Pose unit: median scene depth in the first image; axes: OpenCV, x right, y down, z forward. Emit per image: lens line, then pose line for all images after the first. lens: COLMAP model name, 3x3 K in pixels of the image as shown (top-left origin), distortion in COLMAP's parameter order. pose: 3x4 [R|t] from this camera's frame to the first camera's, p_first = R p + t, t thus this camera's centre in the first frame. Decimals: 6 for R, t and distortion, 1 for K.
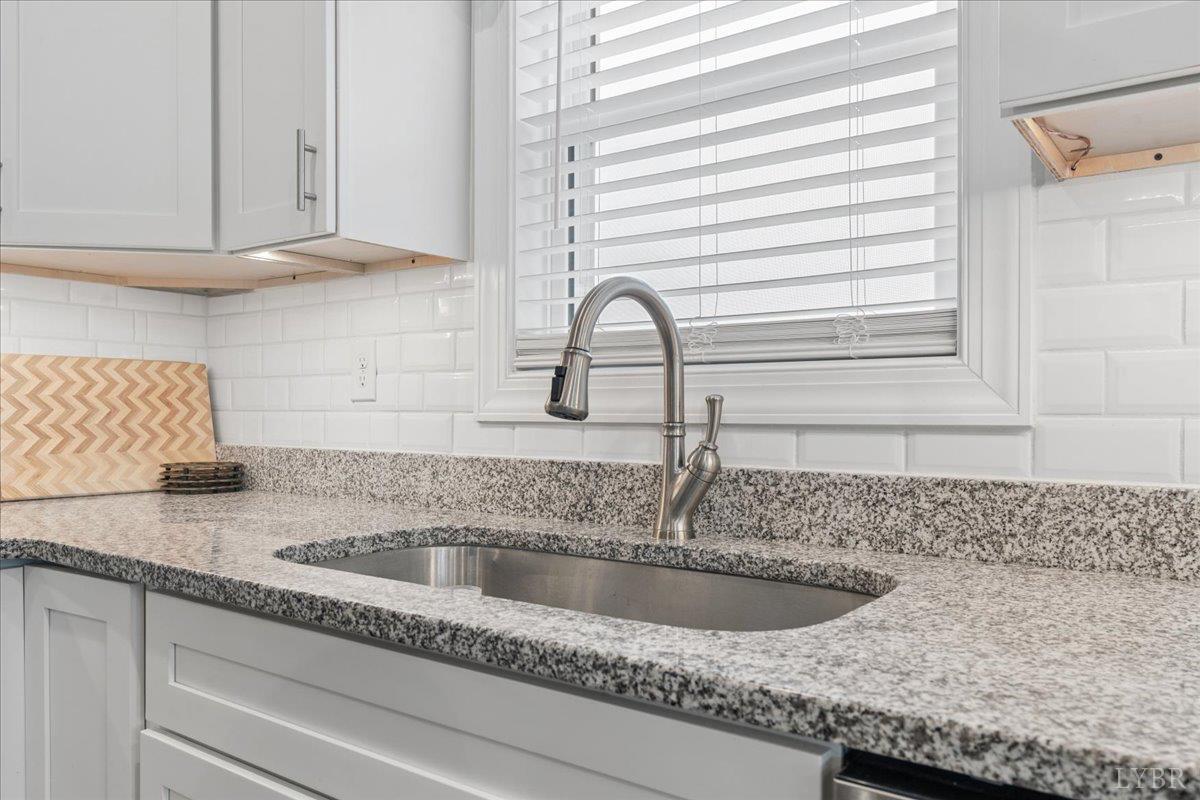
lens RADIAL K [[891.1, 0, 598.5], [0, 891.1, 402.7], [0, 0, 1]] dist [-0.003386, 0.005049]
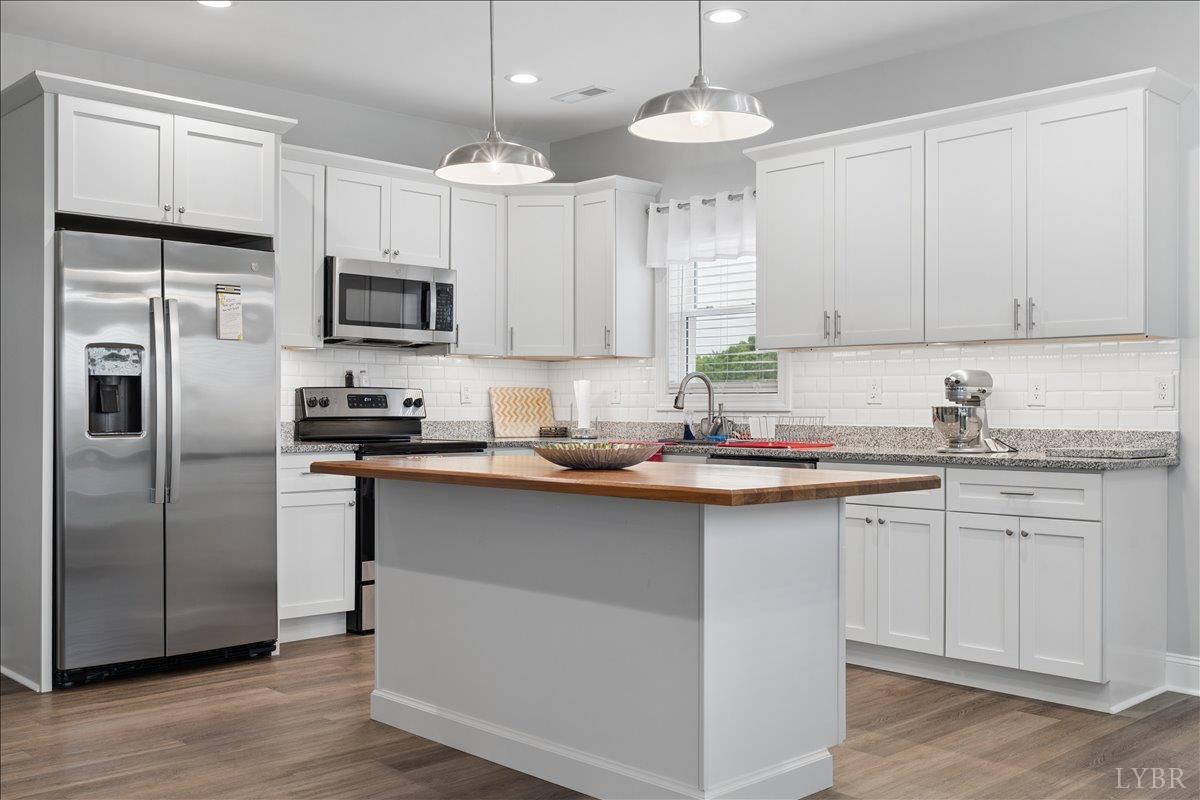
lens RADIAL K [[1186.1, 0, 595.9], [0, 1186.1, 405.3], [0, 0, 1]] dist [0.004236, 0.000000]
pose [[0.984240, 0.002054, -0.176824, 0.342835], [-0.000916, 0.999978, 0.006519, -0.021404], [0.176833, -0.006254, 0.984221, -2.741351]]
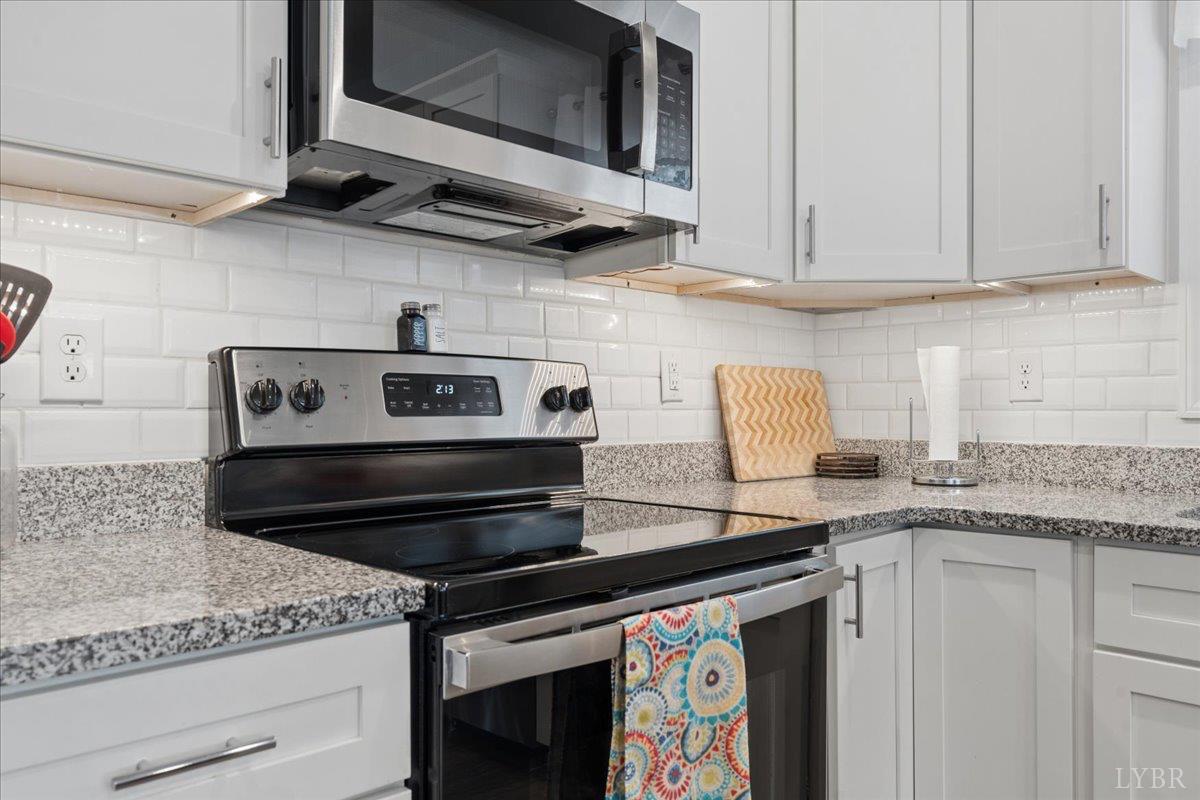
lens RADIAL K [[891.1, 0, 596.7], [0, 891.1, 406.7], [0, 0, 1]] dist [-0.003386, 0.005049]
pose [[0.986317, -0.001537, -0.164854, -0.641127], [0.002451, 0.999983, 0.005340, -0.002637], [0.164843, -0.005671, 0.986303, -0.268944]]
